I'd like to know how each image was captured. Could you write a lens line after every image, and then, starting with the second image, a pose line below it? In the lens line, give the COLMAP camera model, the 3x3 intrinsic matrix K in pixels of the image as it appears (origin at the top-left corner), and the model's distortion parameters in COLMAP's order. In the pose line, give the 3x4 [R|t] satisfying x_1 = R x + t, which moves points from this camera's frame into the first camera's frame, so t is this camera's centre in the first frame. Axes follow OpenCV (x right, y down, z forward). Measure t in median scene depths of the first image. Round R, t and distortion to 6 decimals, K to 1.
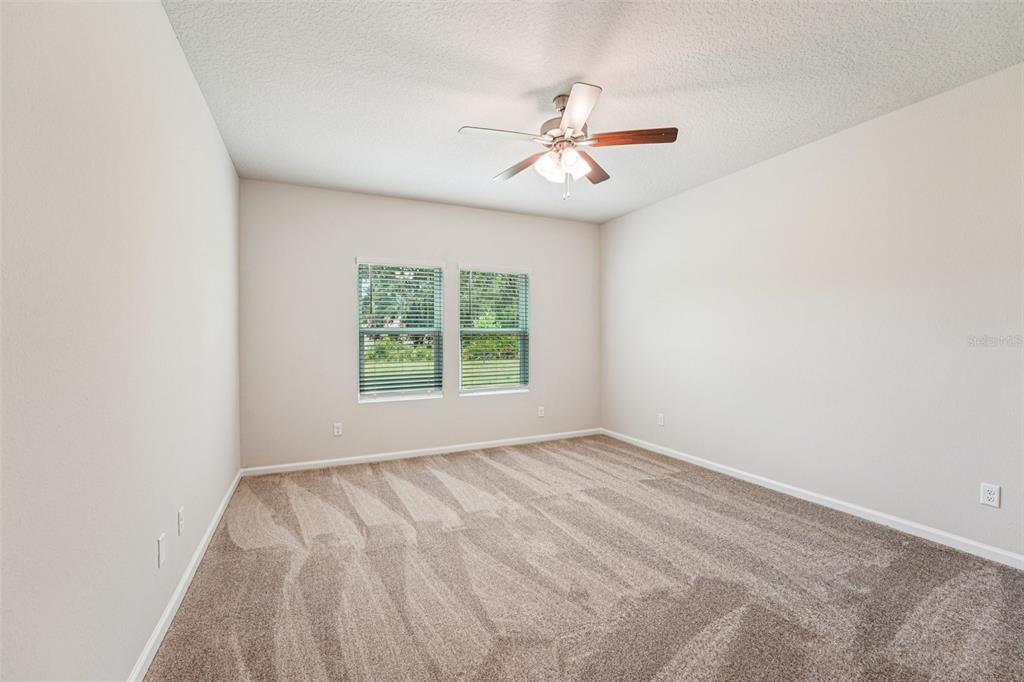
lens RADIAL K [[440.6, 0, 512.0], [0, 440.6, 341.0], [0, 0, 1]] dist [-0.000370, 0.000020]
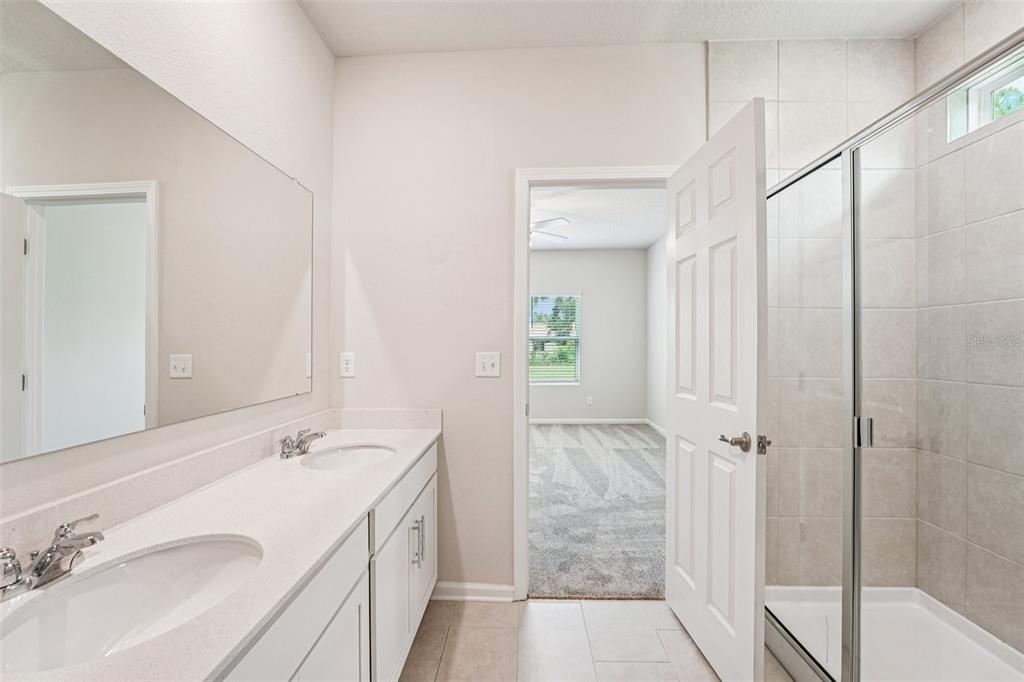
lens RADIAL K [[440.6, 0, 512.0], [0, 440.6, 341.0], [0, 0, 1]] dist [-0.000370, 0.000020]
pose [[0.885476, 0.004850, -0.464659, 0.738612], [-0.011882, 0.999855, -0.012206, 0.000909], [0.464533, 0.016329, 0.885405, -0.434091]]
